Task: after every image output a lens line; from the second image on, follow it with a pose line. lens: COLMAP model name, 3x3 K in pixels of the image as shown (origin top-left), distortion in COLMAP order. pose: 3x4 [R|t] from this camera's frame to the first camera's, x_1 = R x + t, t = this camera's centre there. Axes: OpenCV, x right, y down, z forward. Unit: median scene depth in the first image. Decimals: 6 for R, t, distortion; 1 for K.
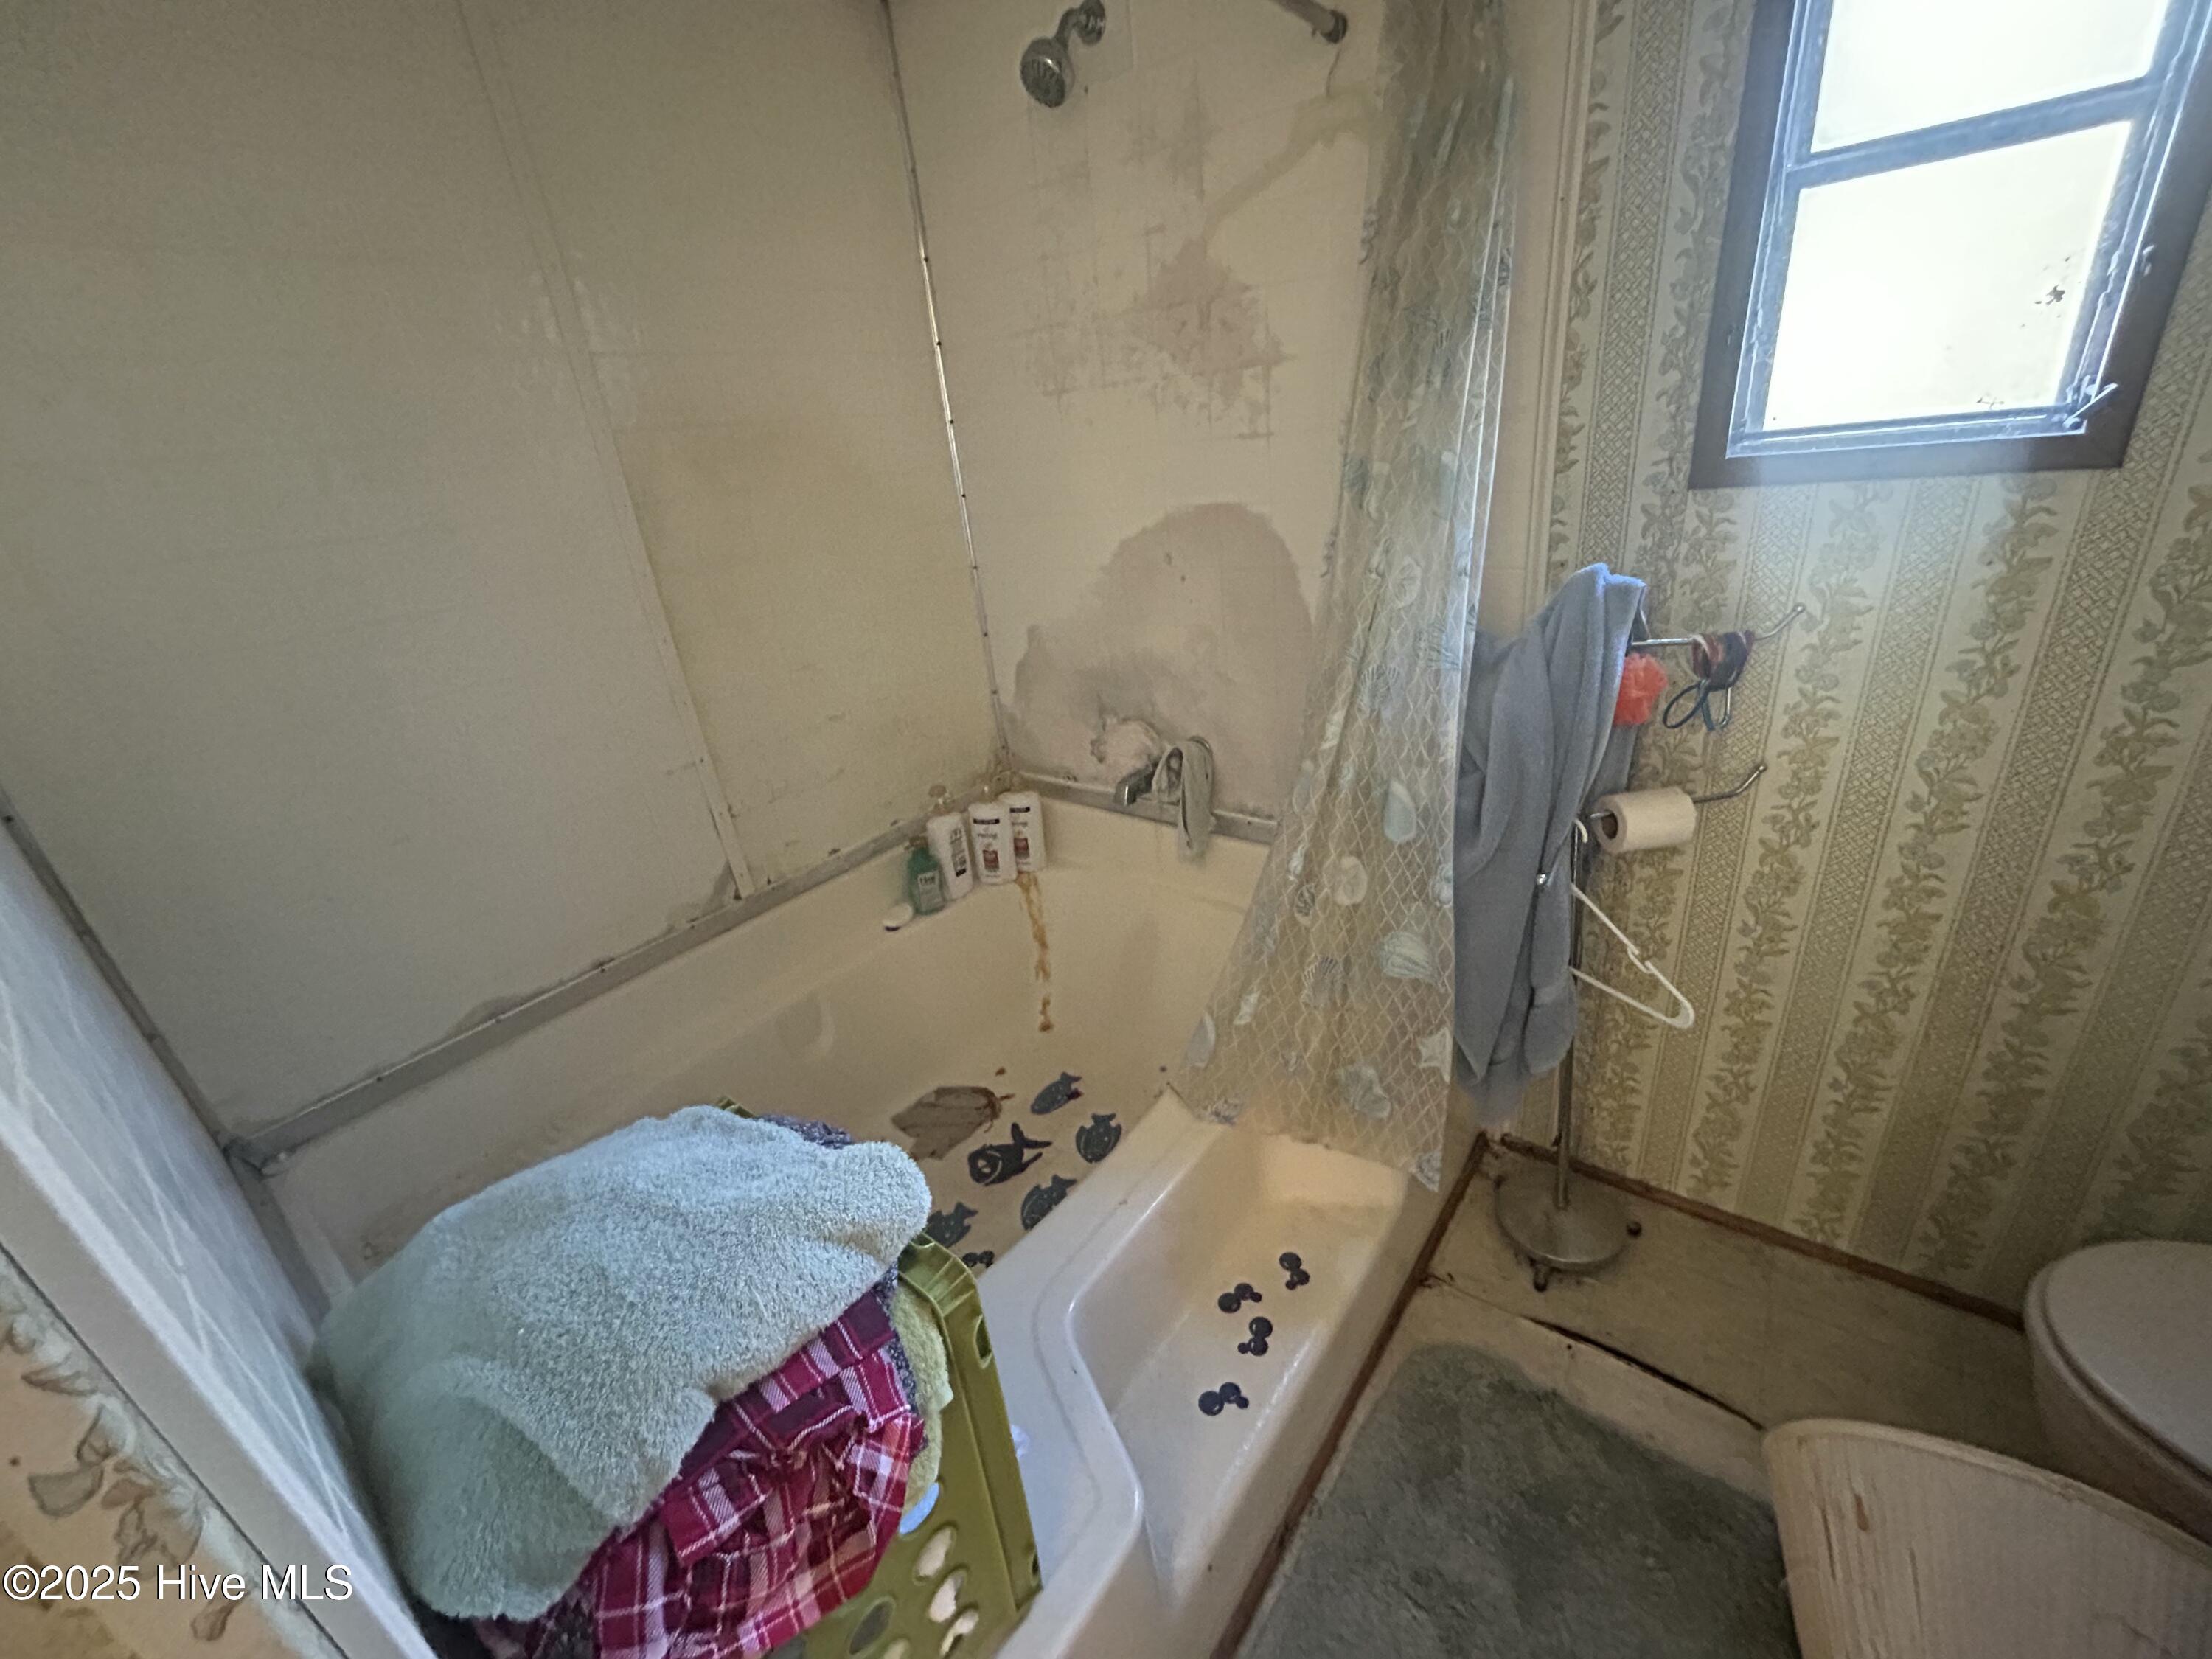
lens RADIAL K [[893.2, 0, 1108.0], [0, 893.2, 830.7], [0, 0, 1]] dist [-0.001364, 0.000666]
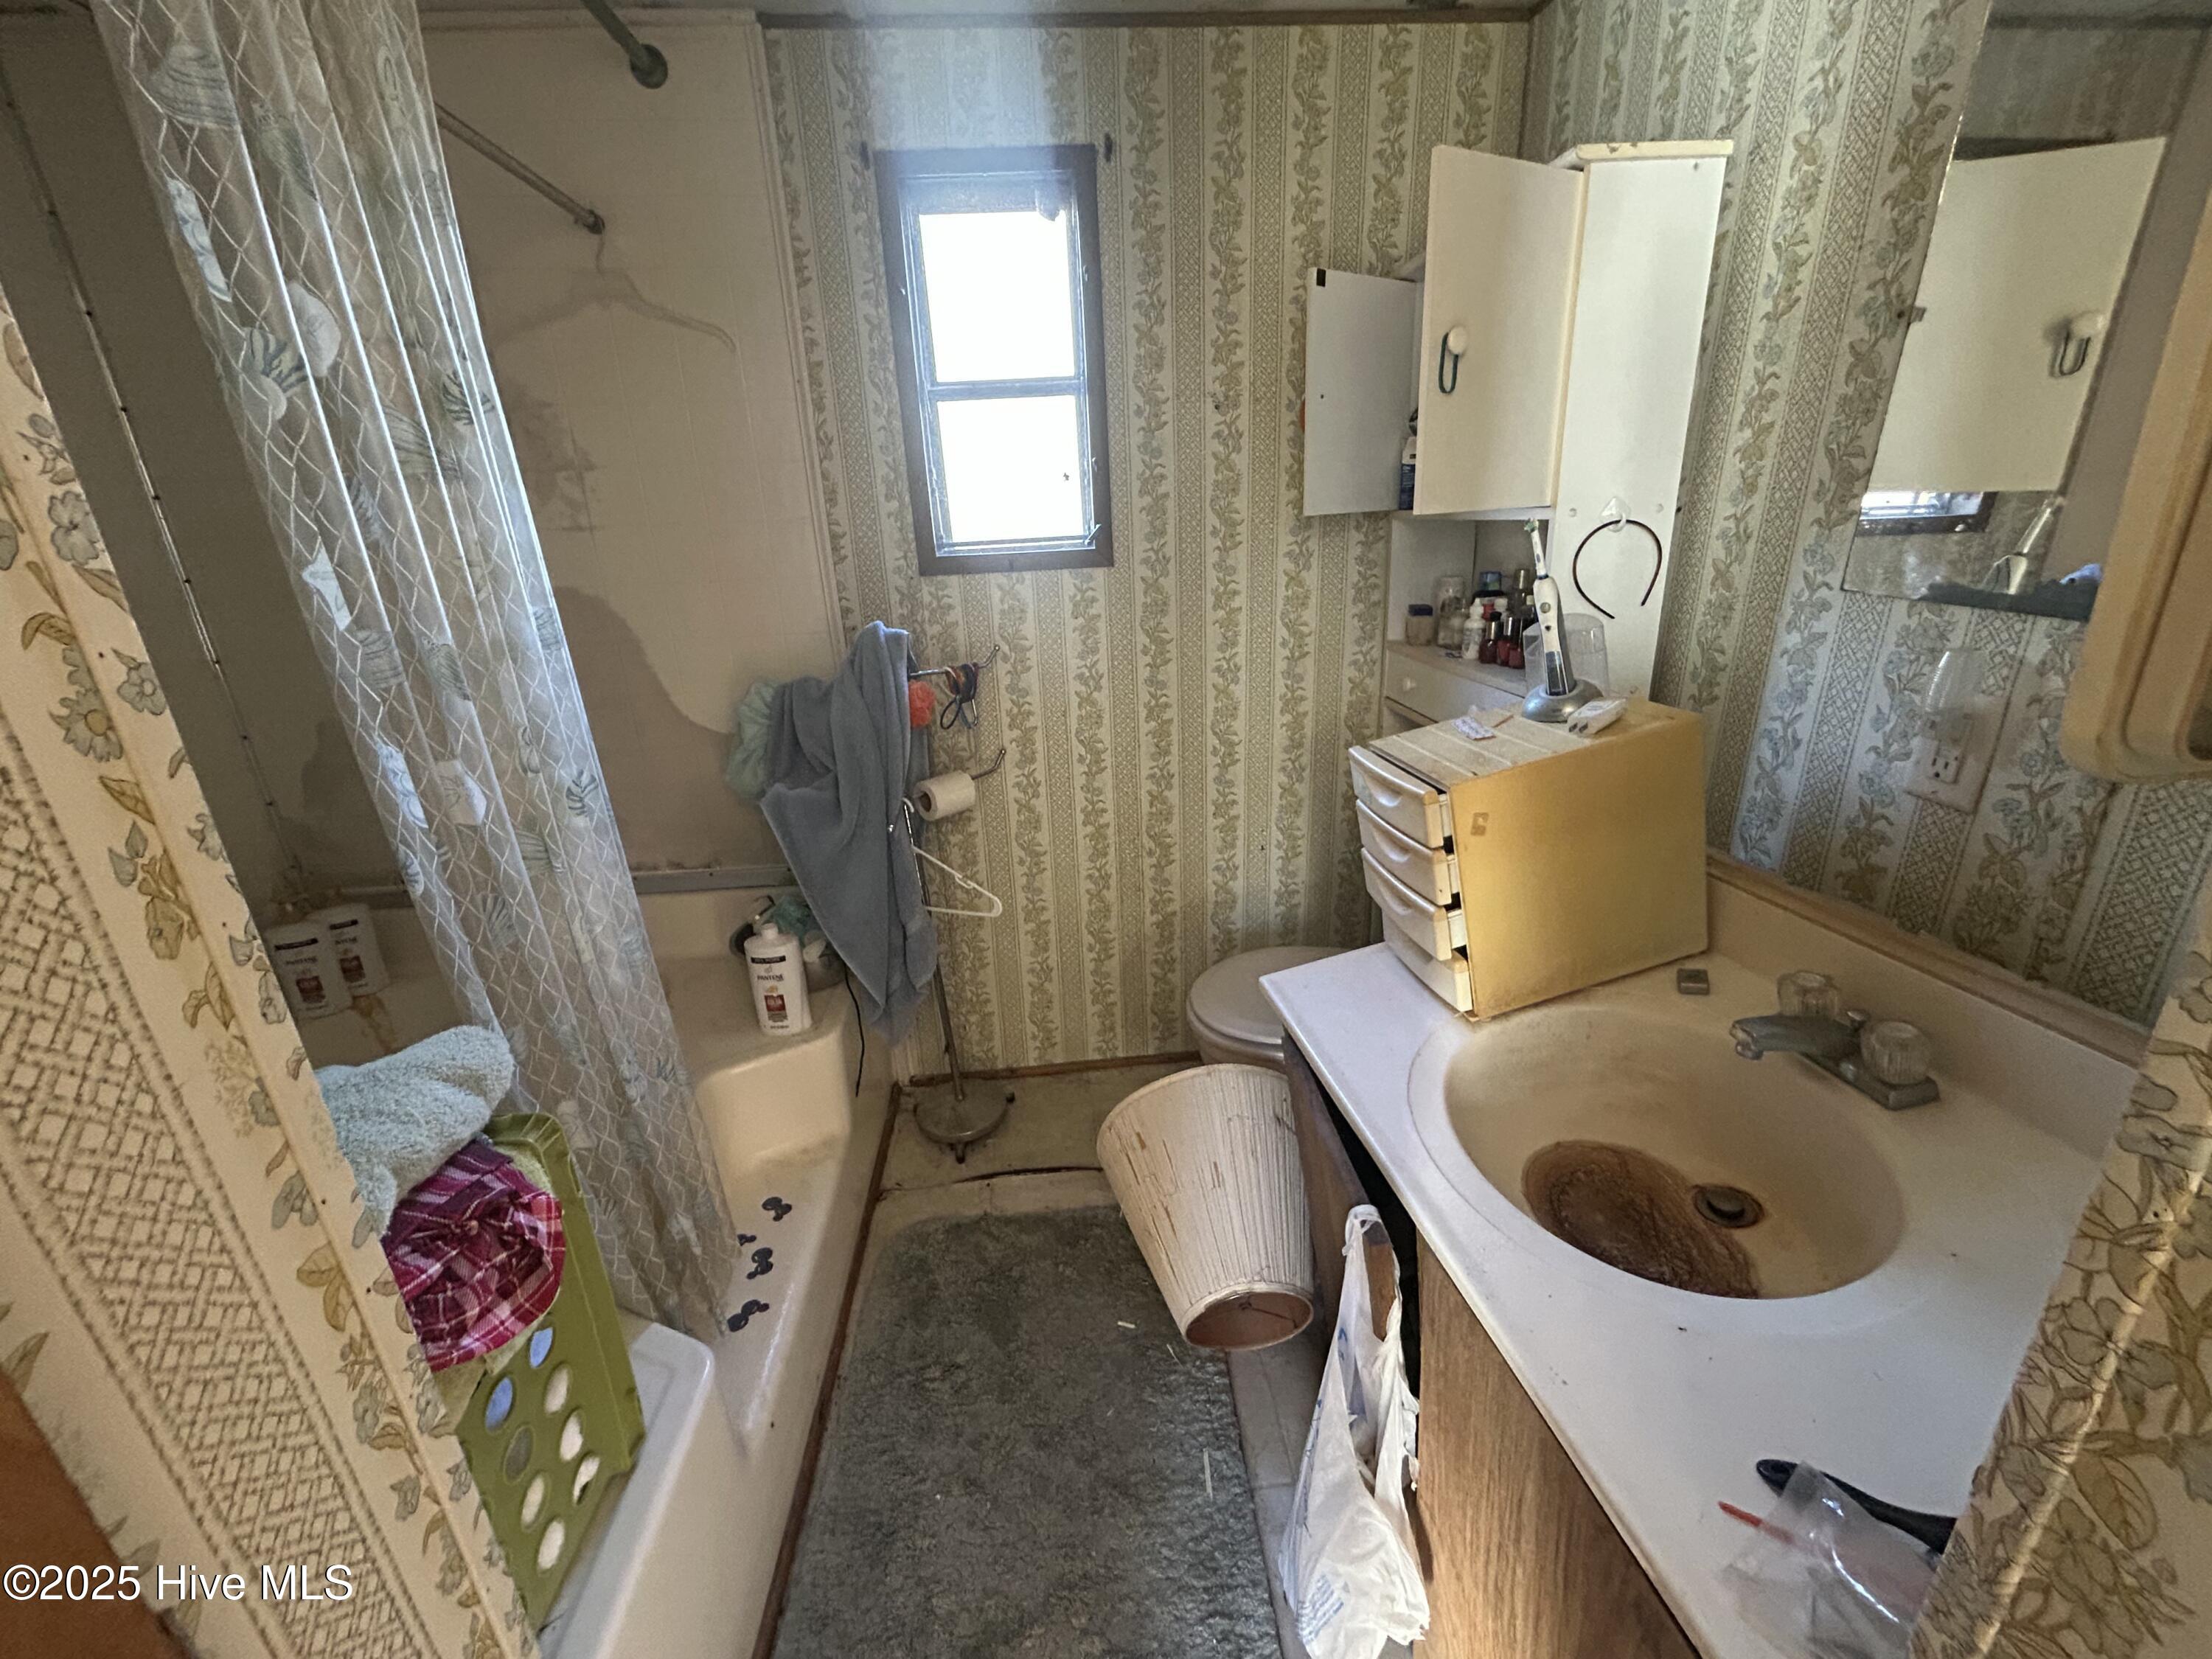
lens RADIAL K [[893.2, 0, 1103.4], [0, 893.2, 827.5], [0, 0, 1]] dist [-0.001364, 0.000666]
pose [[0.743602, -0.152984, 0.650885, -0.169478], [0.236459, 0.970734, -0.041981, 0.166714], [-0.625414, 0.185125, 0.758015, -0.263785]]
